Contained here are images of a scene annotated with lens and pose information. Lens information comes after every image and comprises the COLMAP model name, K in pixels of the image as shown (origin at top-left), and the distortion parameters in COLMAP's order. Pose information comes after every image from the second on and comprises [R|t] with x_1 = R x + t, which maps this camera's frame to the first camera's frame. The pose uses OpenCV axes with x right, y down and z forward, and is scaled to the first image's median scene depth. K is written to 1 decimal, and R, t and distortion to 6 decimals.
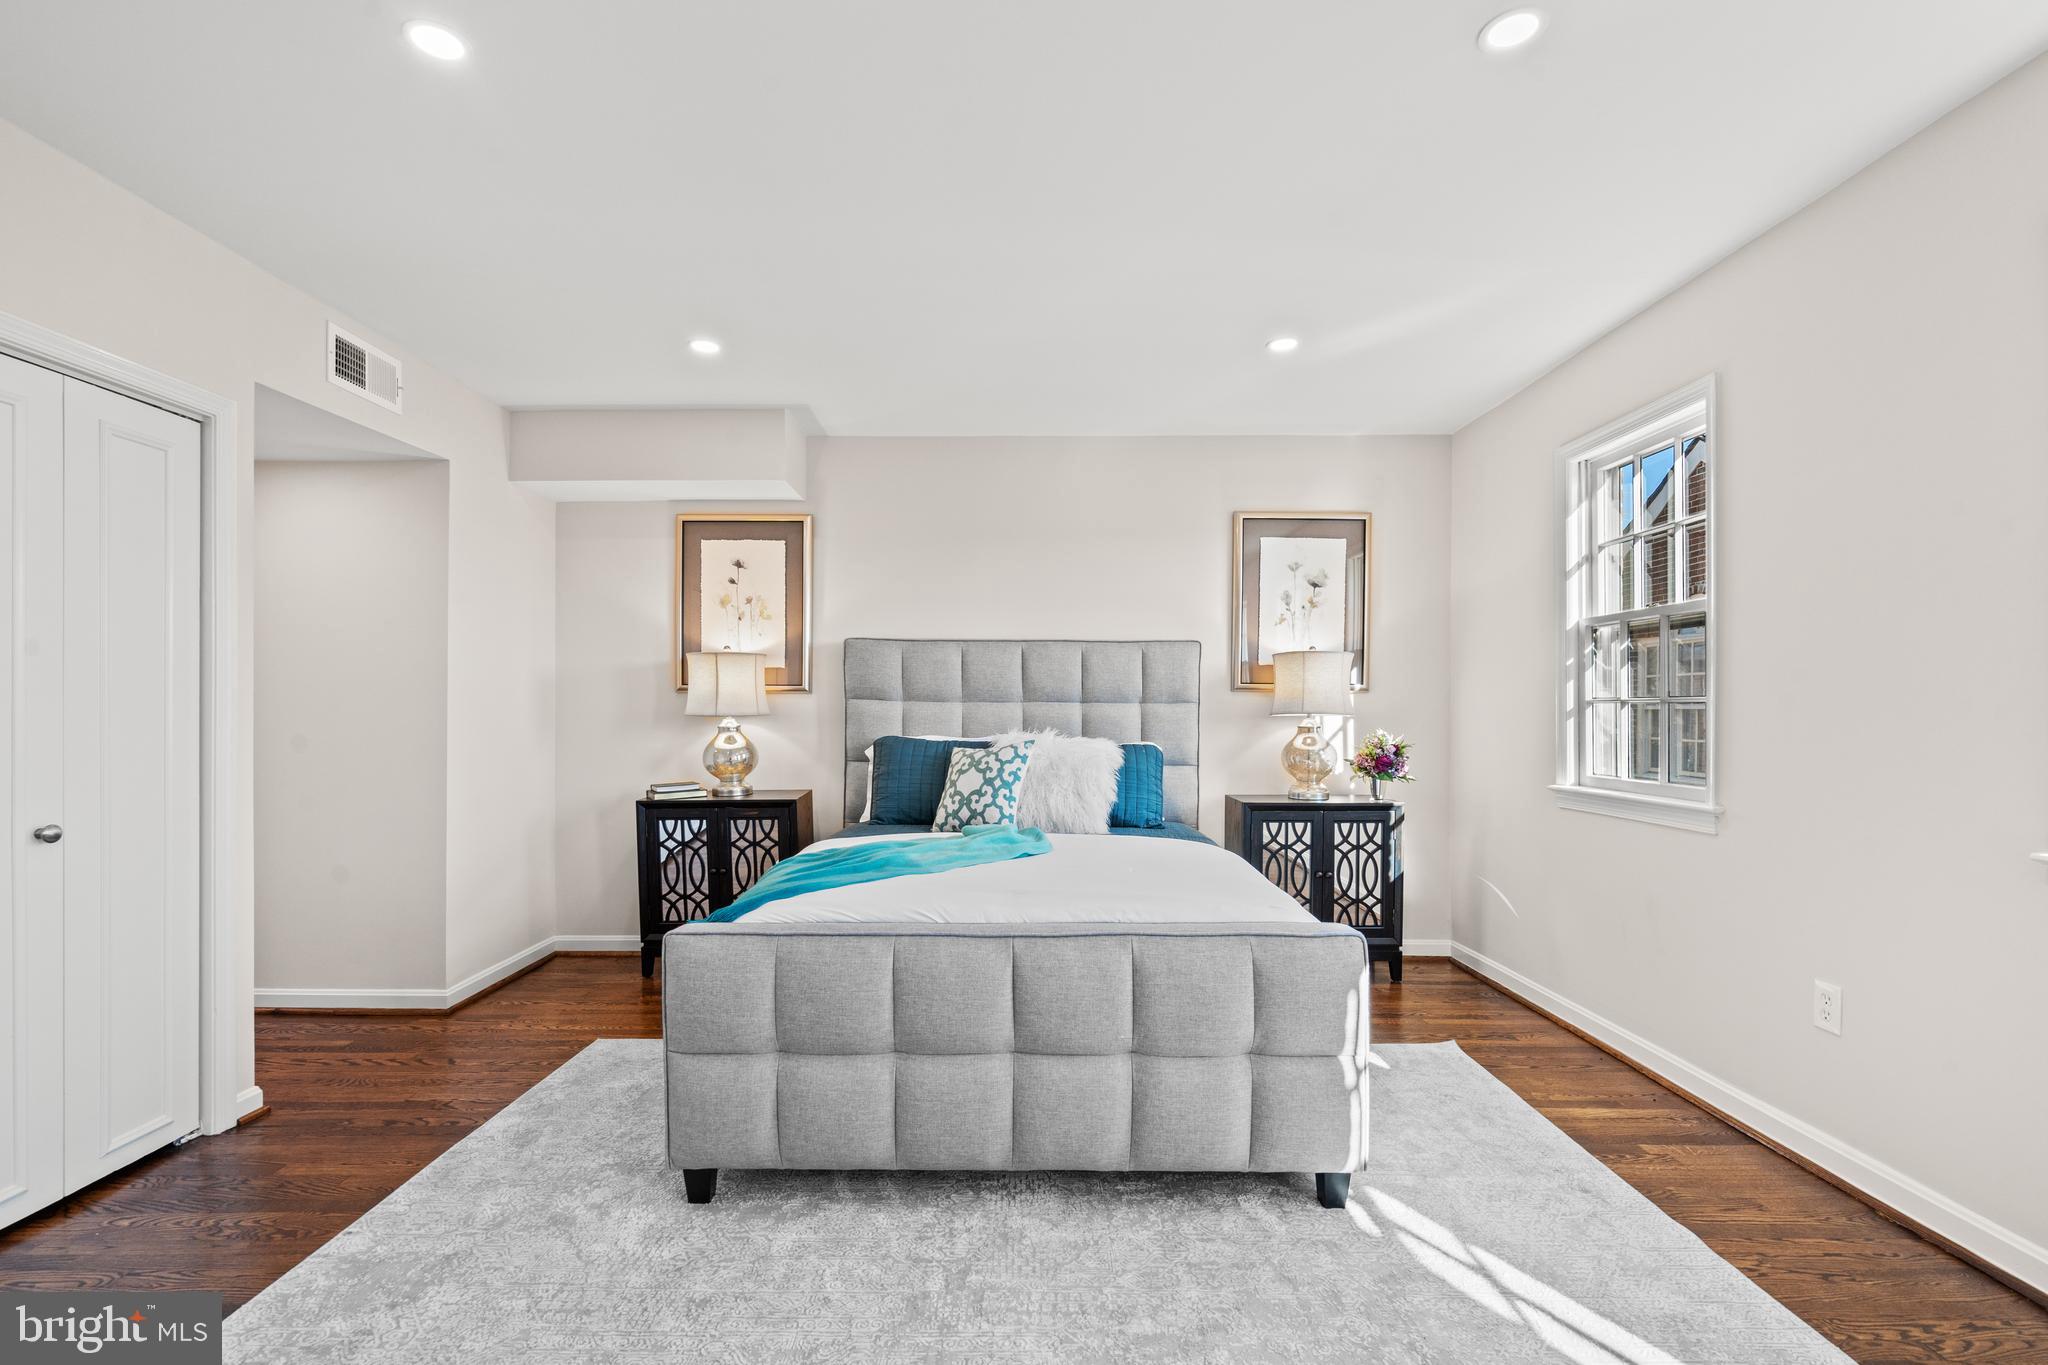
lens RADIAL K [[935.2, 0, 1020.8], [0, 935.2, 717.2], [0, 0, 1]] dist [-0.008784, 0.003721]
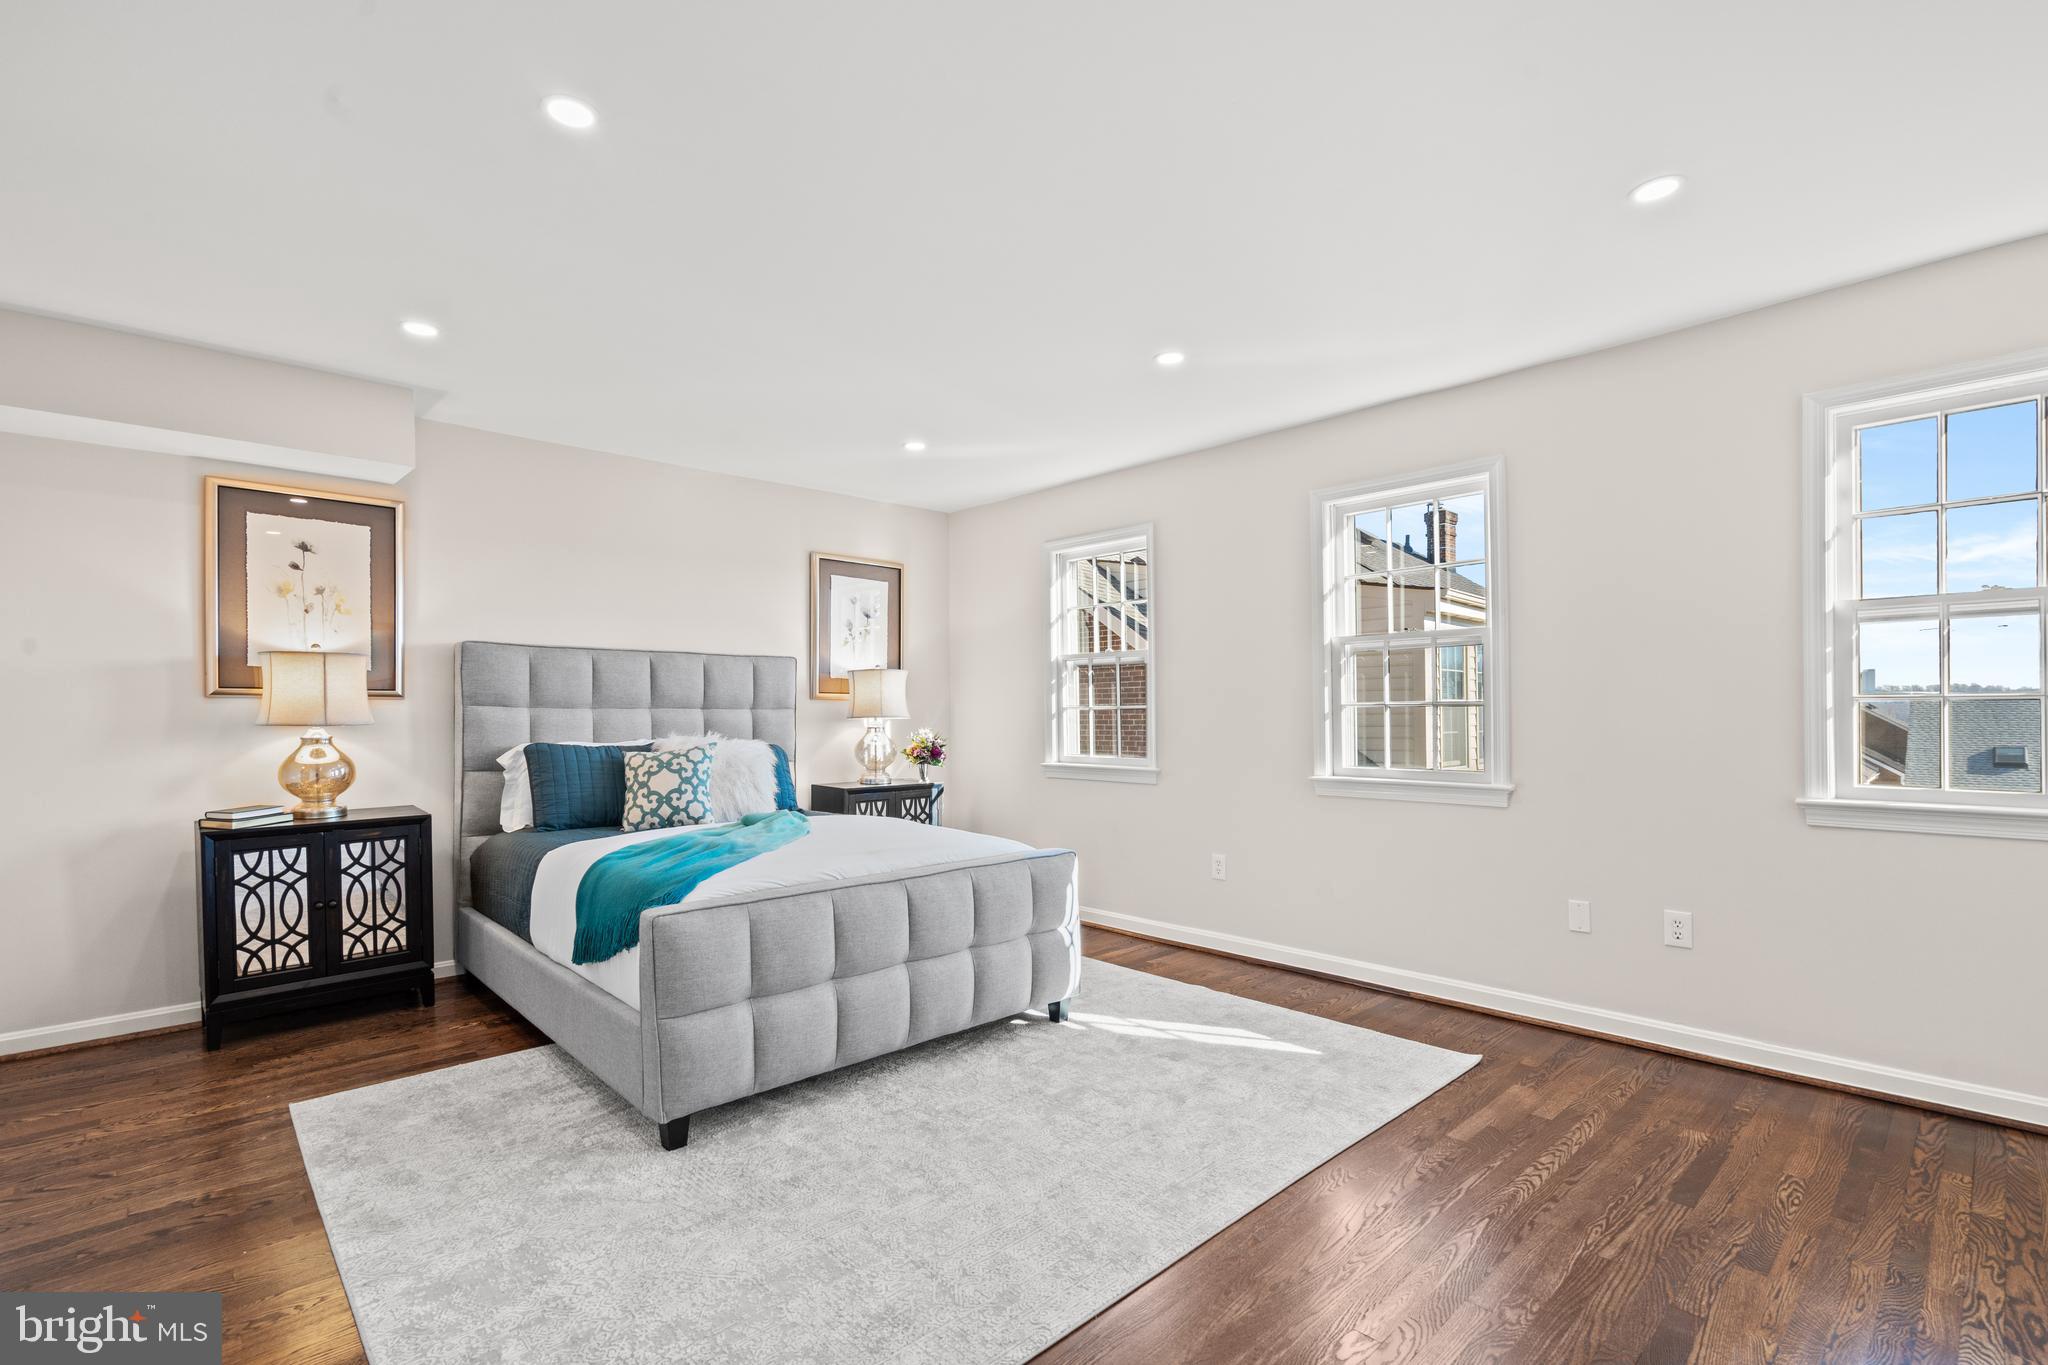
lens RADIAL K [[935.2, 0, 1021.2], [0, 935.2, 717.9], [0, 0, 1]] dist [-0.008784, 0.003721]
pose [[0.718915, -0.008334, 0.695048, -0.519083], [0.011960, 0.999928, -0.000381, -0.000218], [-0.694995, 0.008587, 0.718963, -0.073146]]
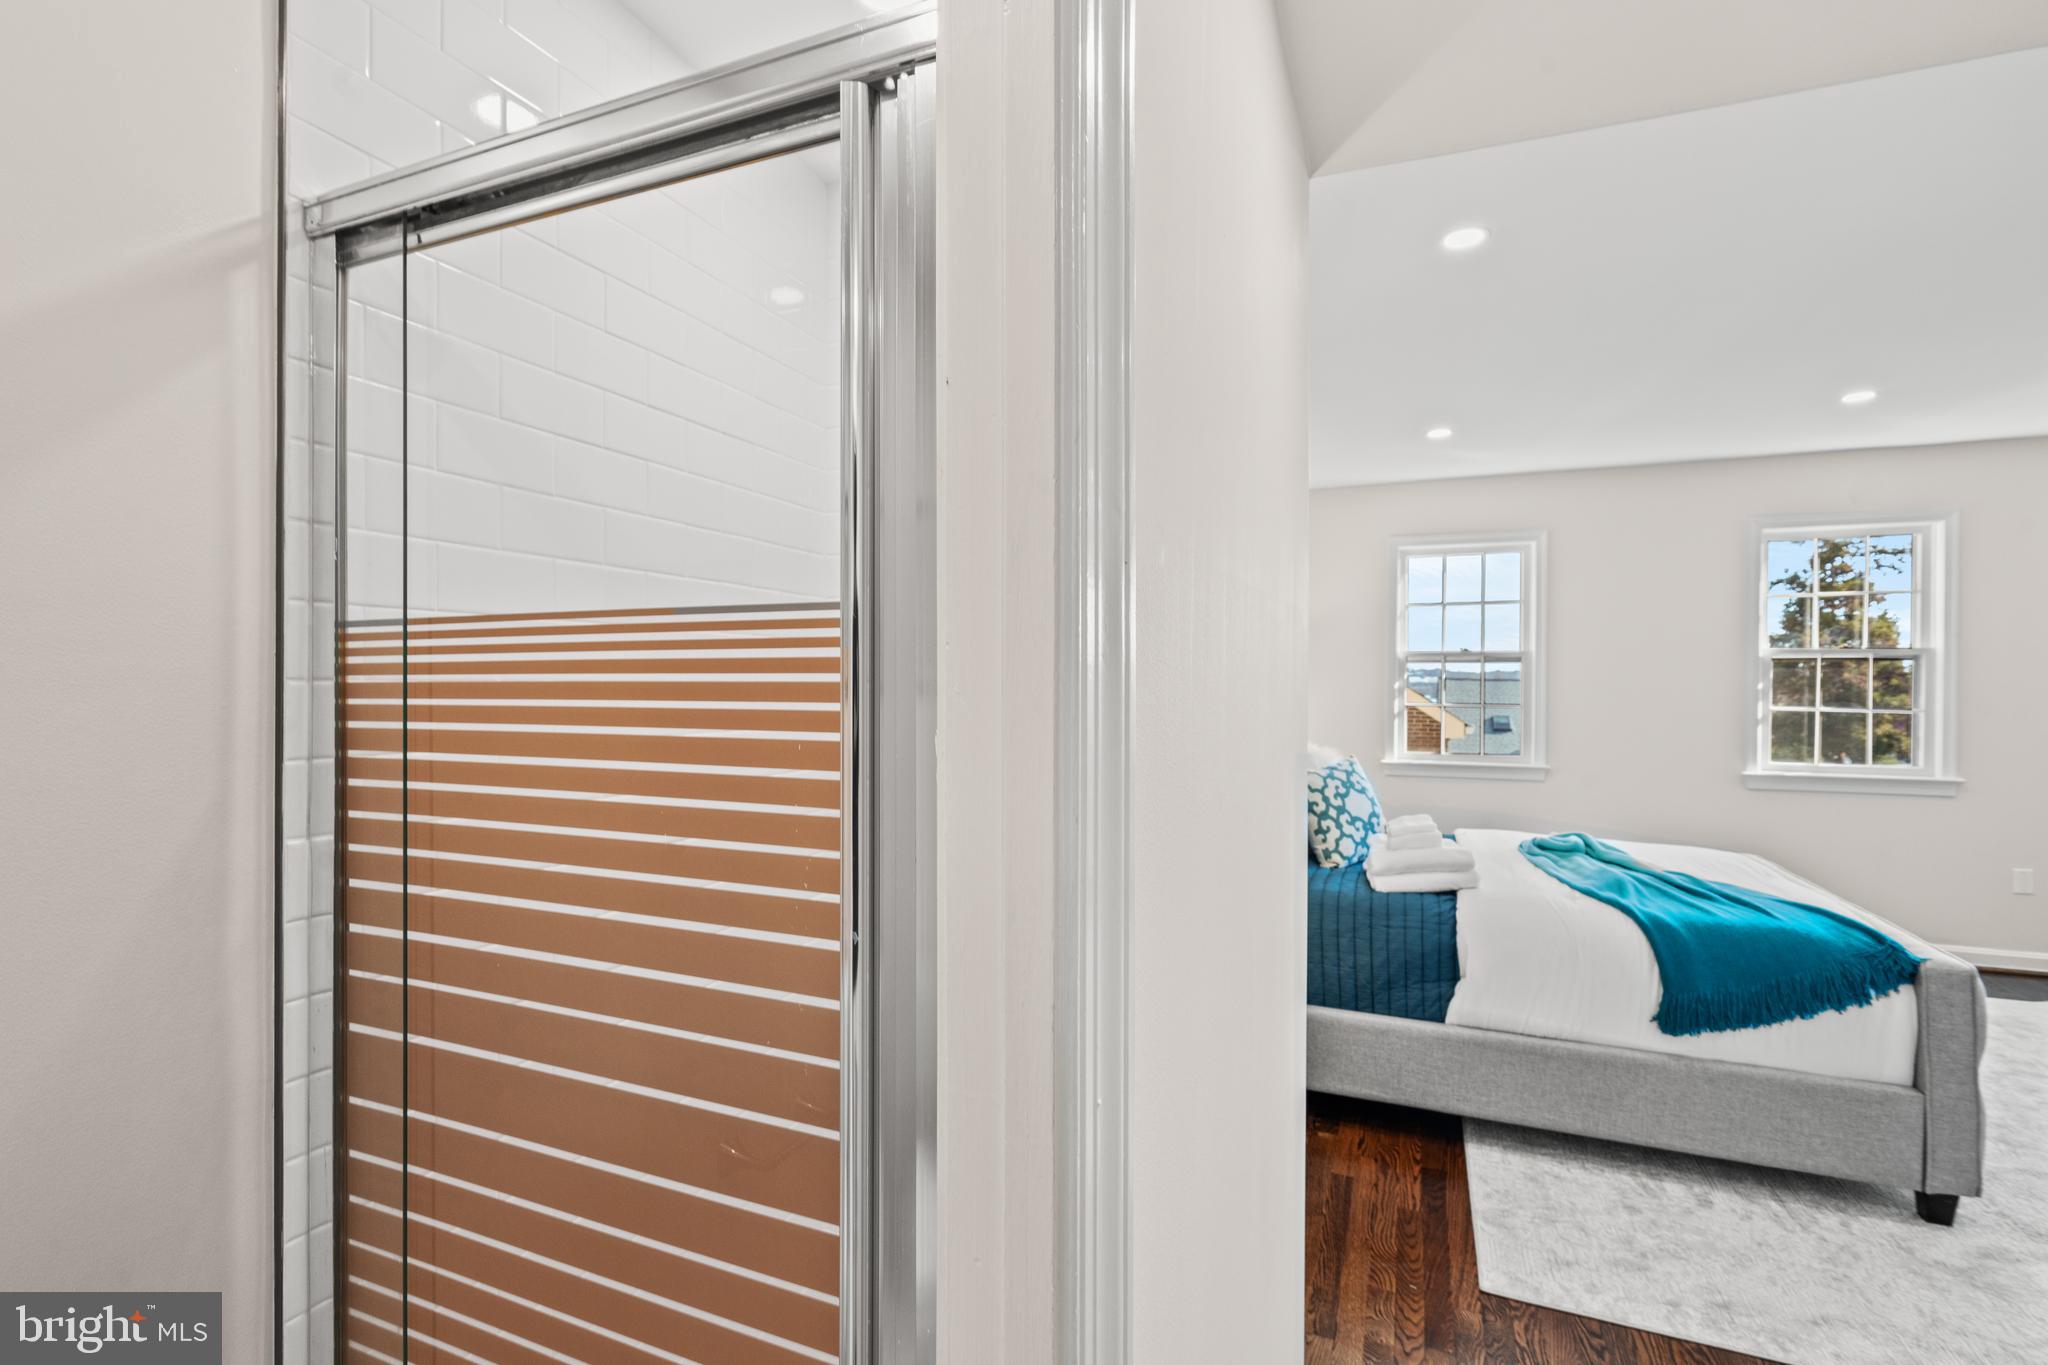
lens RADIAL K [[935.2, 0, 1001.7], [0, 935.2, 692.8], [0, 0, 1]] dist [-0.008784, 0.003721]
pose [[0.390312, -0.009727, 0.920631, -1.053611], [0.005743, 0.999950, 0.008131, -0.051642], [-0.920665, 0.002114, 0.390349, 0.977580]]
